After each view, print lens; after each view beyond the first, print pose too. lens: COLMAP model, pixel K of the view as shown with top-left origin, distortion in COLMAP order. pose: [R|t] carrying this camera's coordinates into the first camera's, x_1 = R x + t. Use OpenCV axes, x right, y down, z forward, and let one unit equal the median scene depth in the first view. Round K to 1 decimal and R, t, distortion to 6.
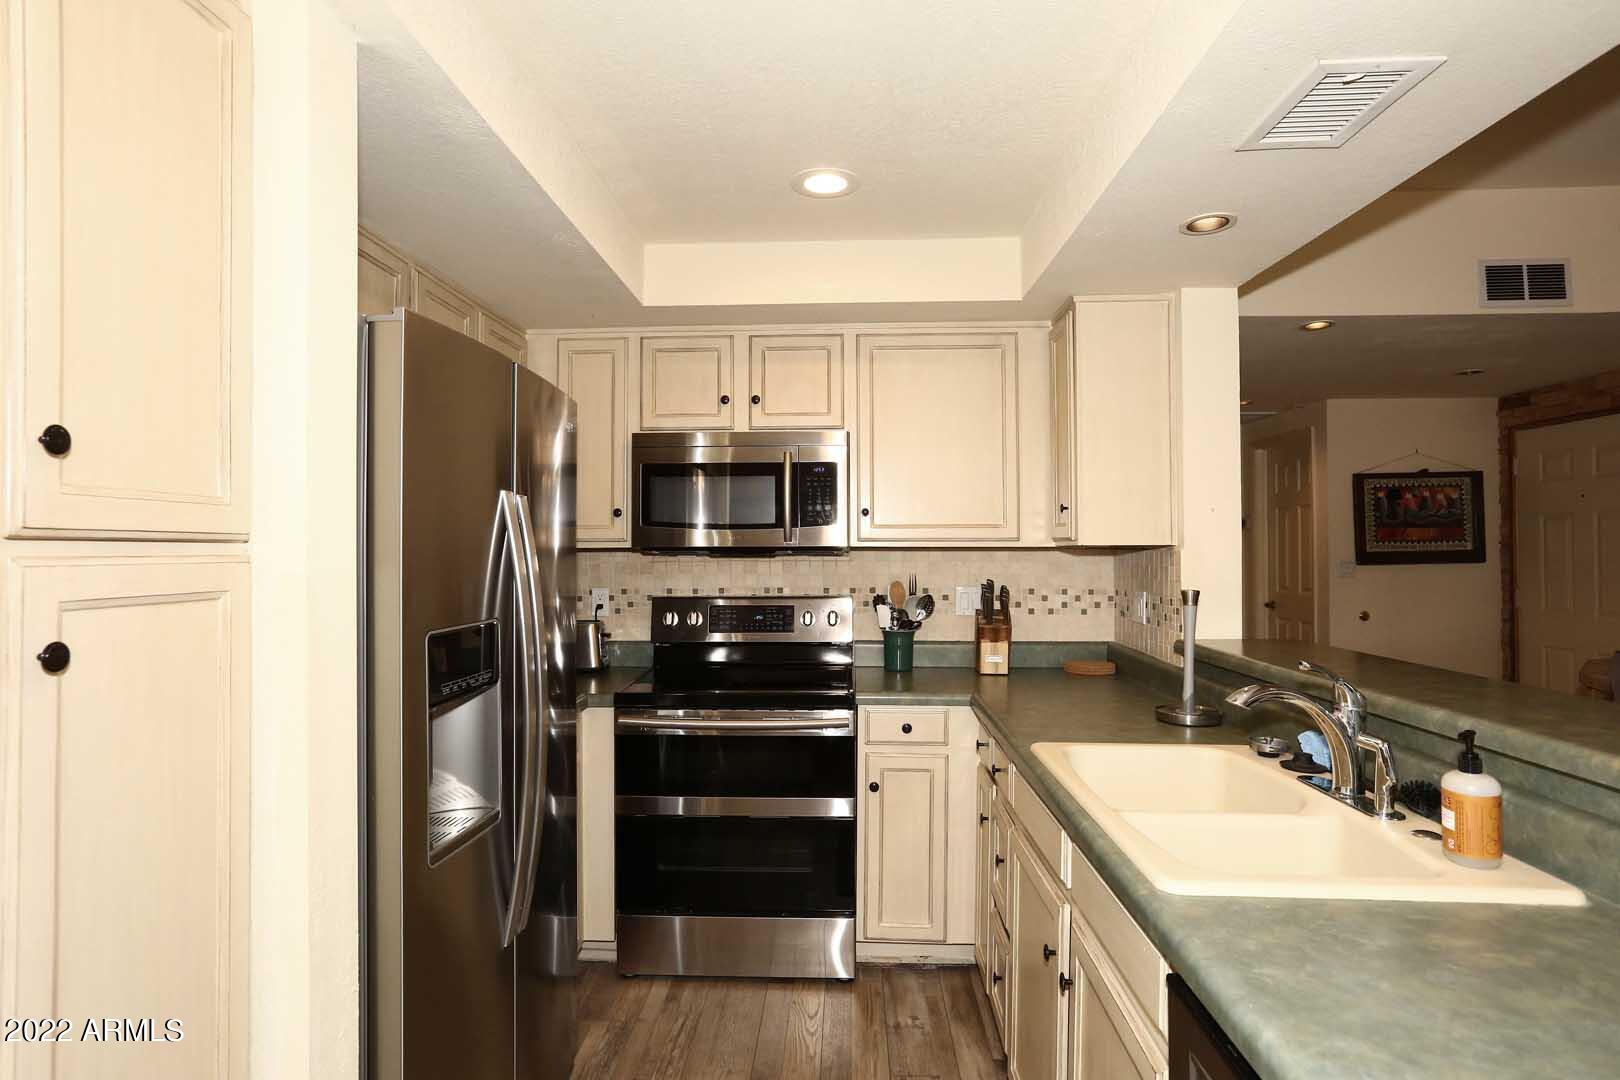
lens RADIAL K [[865.6, 0, 806.5], [0, 865.6, 534.5], [0, 0, 1]] dist [-0.057654, 0.040127]
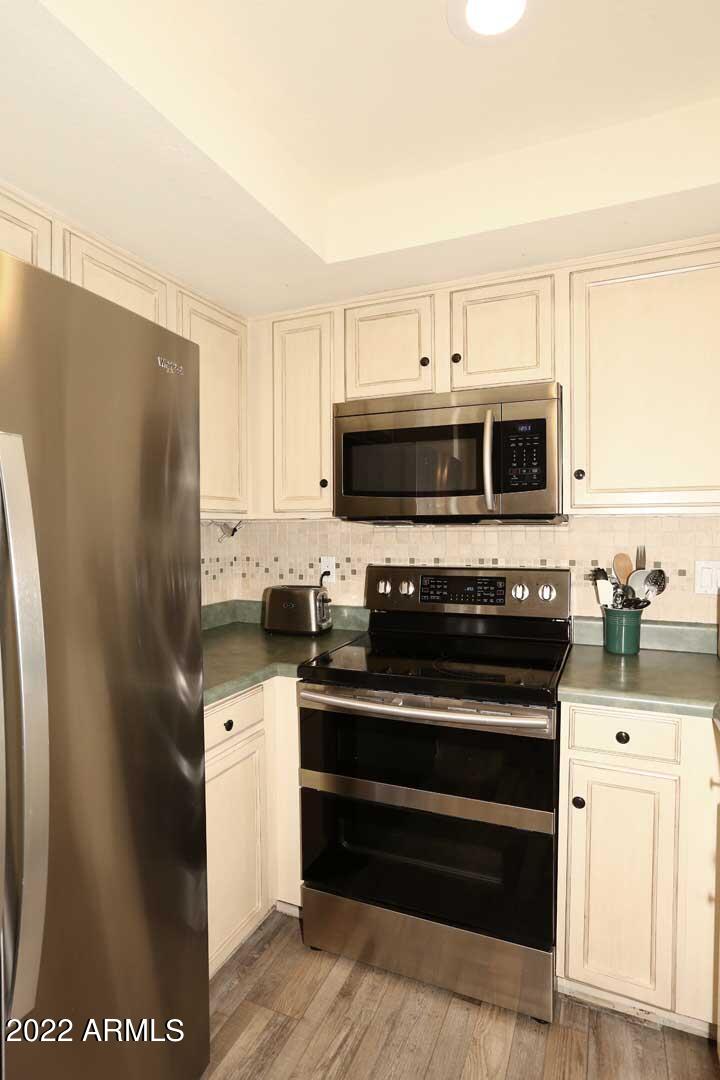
lens RADIAL K [[577.1, 0, 367.0], [0, 577.1, 539.9], [0, 0, 1]] dist [-0.057654, 0.040127]
pose [[0.936334, 0.005592, -0.351065, 0.068614], [0.007694, 0.999306, 0.036438, 0.016906], [0.351025, -0.036819, 0.935642, 0.373408]]
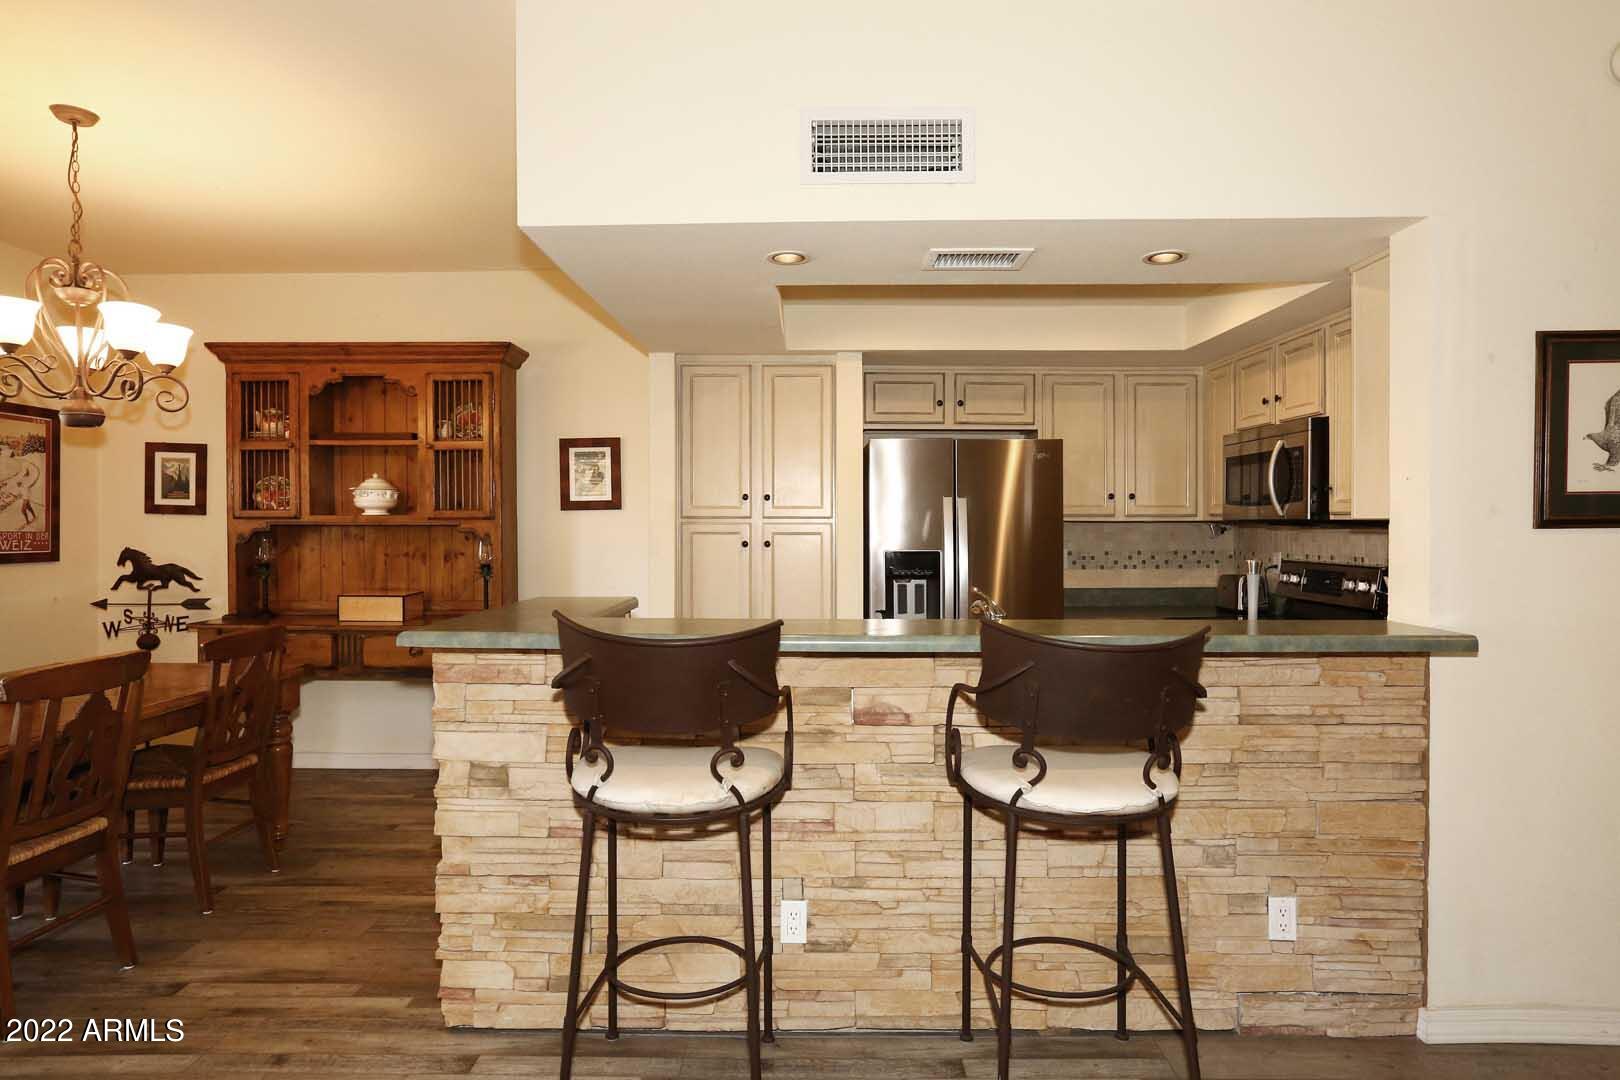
lens RADIAL K [[923.2, 0, 803.8], [0, 923.2, 529.8], [0, 0, 1]] dist [-0.059140, 0.051145]
pose [[0.043886, 0.012372, -0.998960, 1.176976], [0.015759, 0.999790, 0.013074, 0.001087], [0.998912, -0.016317, 0.043681, 0.274301]]
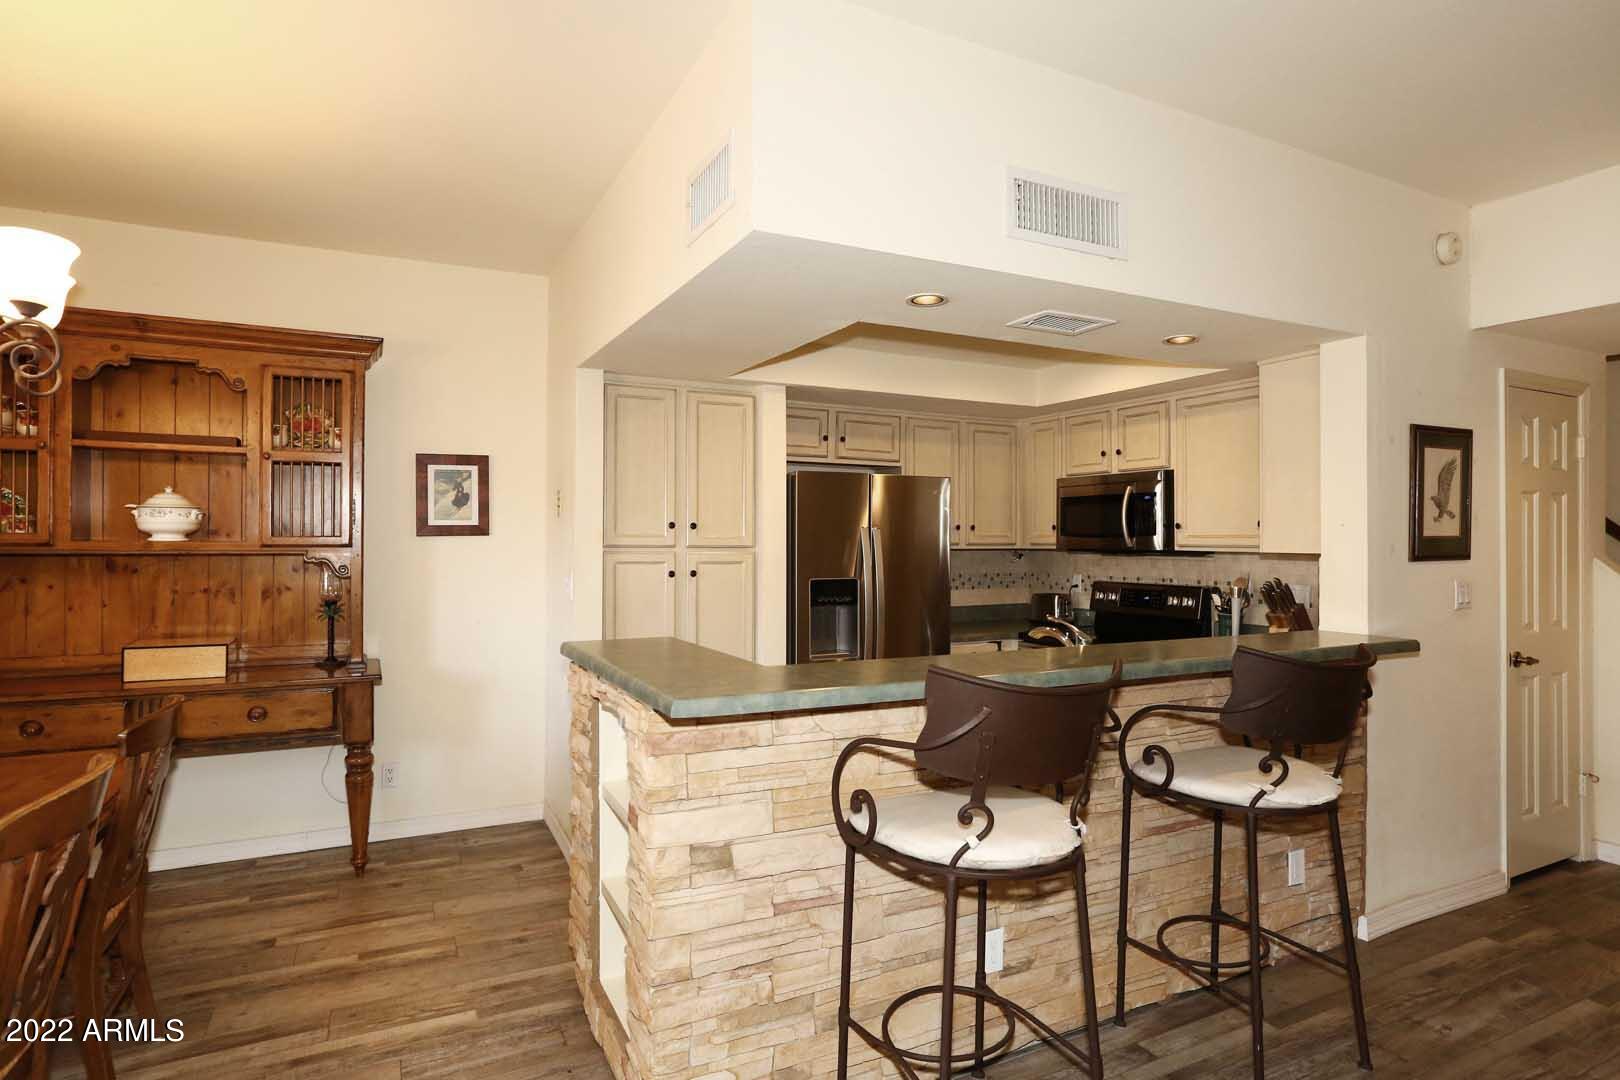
lens RADIAL K [[865.6, 0, 806.5], [0, 865.6, 534.5], [0, 0, 1]] dist [-0.057654, 0.040127]
pose [[0.489943, 0.000349, -0.871754, 0.971127], [0.007559, 0.999961, 0.004648, -0.022886], [0.871722, -0.008866, 0.489921, -0.209674]]
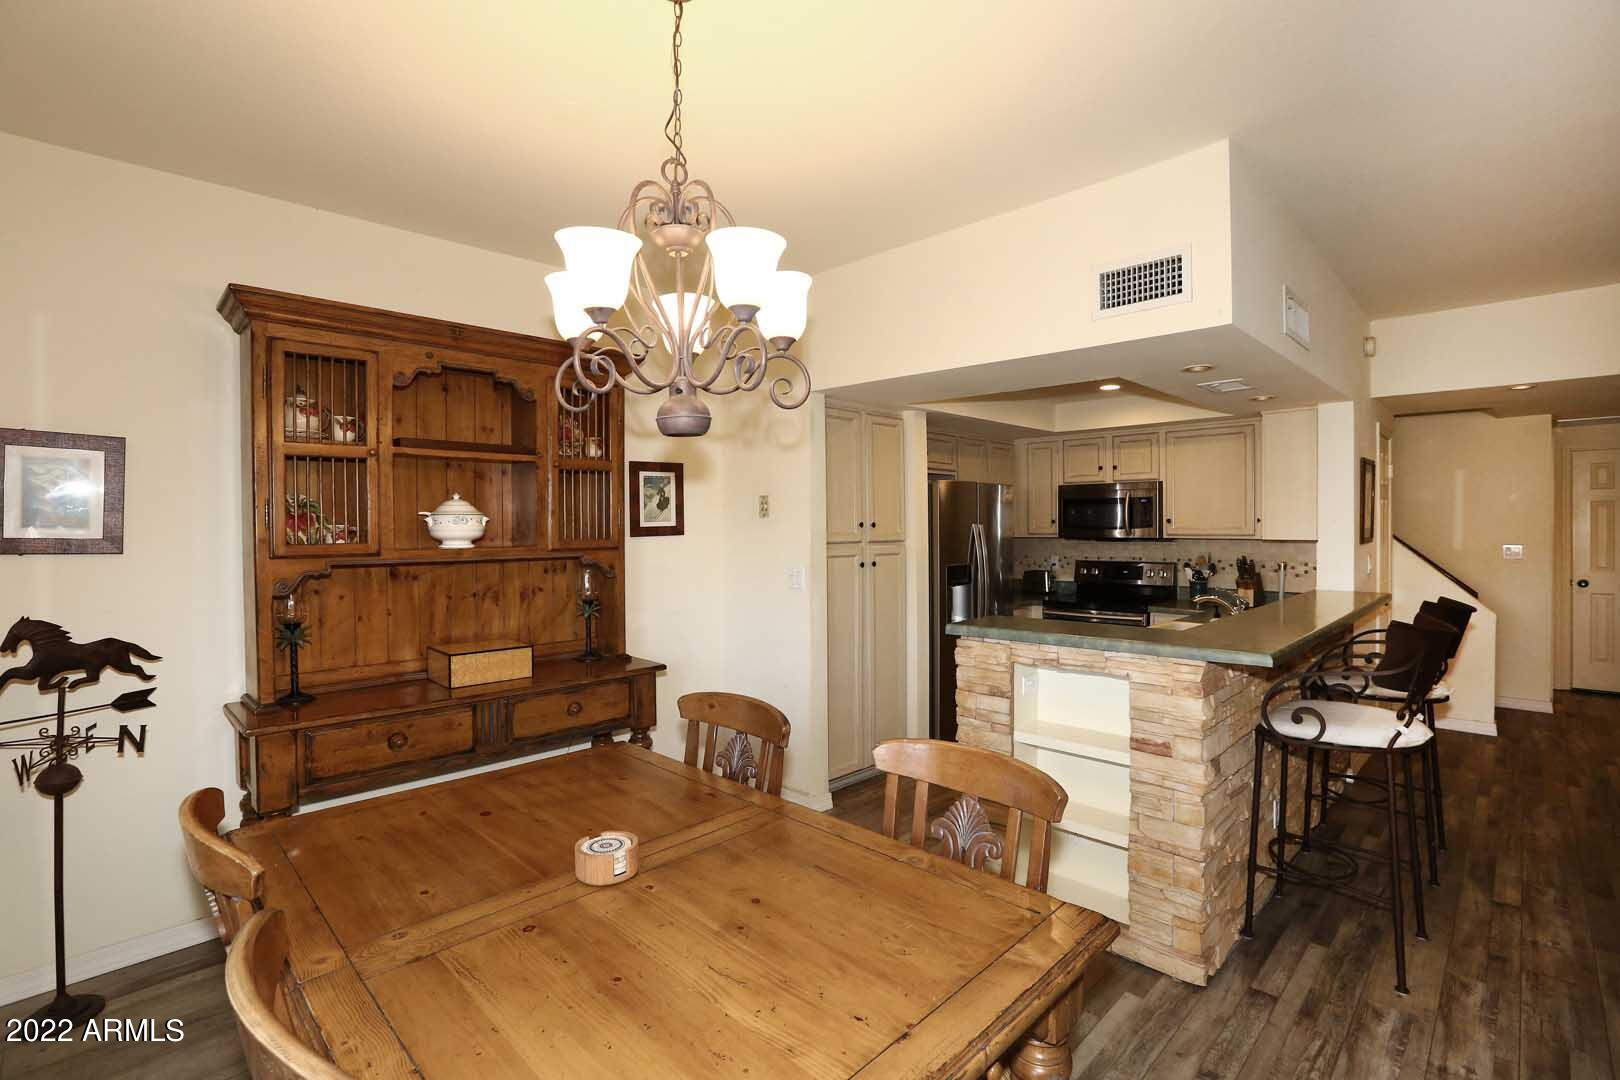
lens RADIAL K [[737.7, 0, 809.9], [0, 737.7, 532.5], [0, 0, 1]] dist [-0.056624, 0.021548]
pose [[0.740063, 0.004990, -0.672519, 0.579063], [0.015377, 0.999586, 0.024338, -0.052161], [0.672361, -0.028353, 0.739680, -0.804108]]
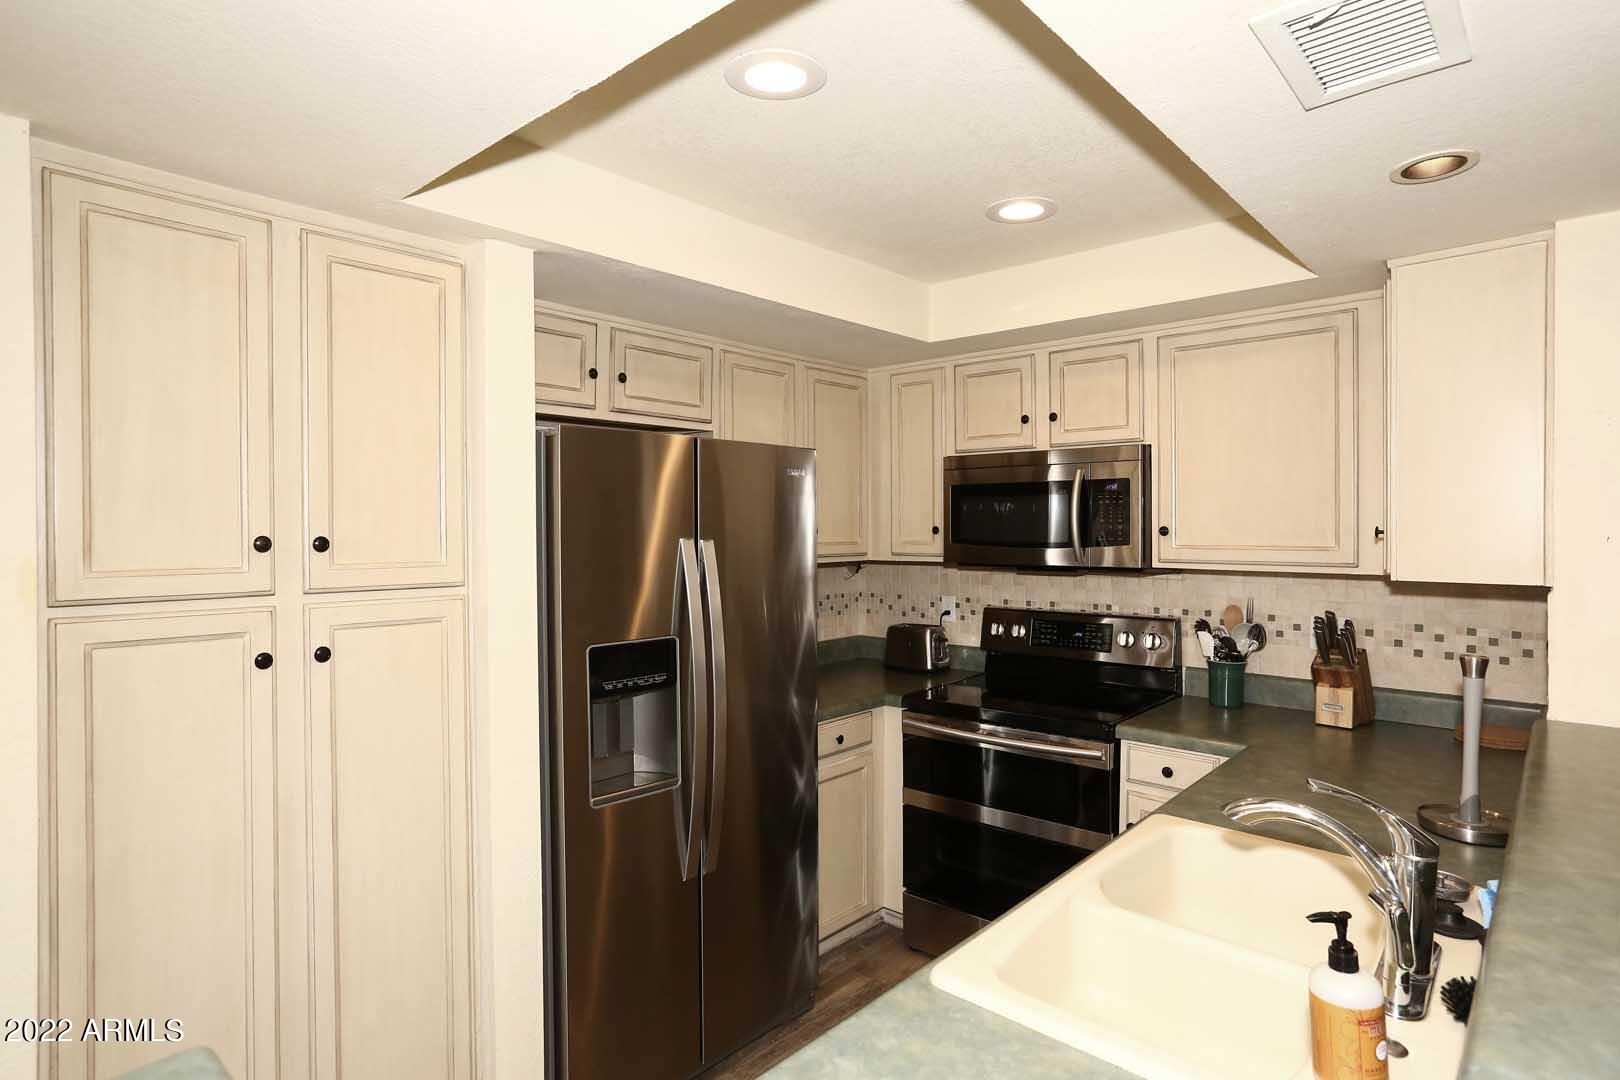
lens RADIAL K [[865.6, 0, 806.5], [0, 865.6, 534.5], [0, 0, 1]] dist [-0.057654, 0.040127]
pose [[0.771797, 0.006370, -0.635837, 0.347374], [0.011016, 0.999666, 0.023387, -0.046862], [0.635774, -0.025054, 0.771469, 0.053670]]
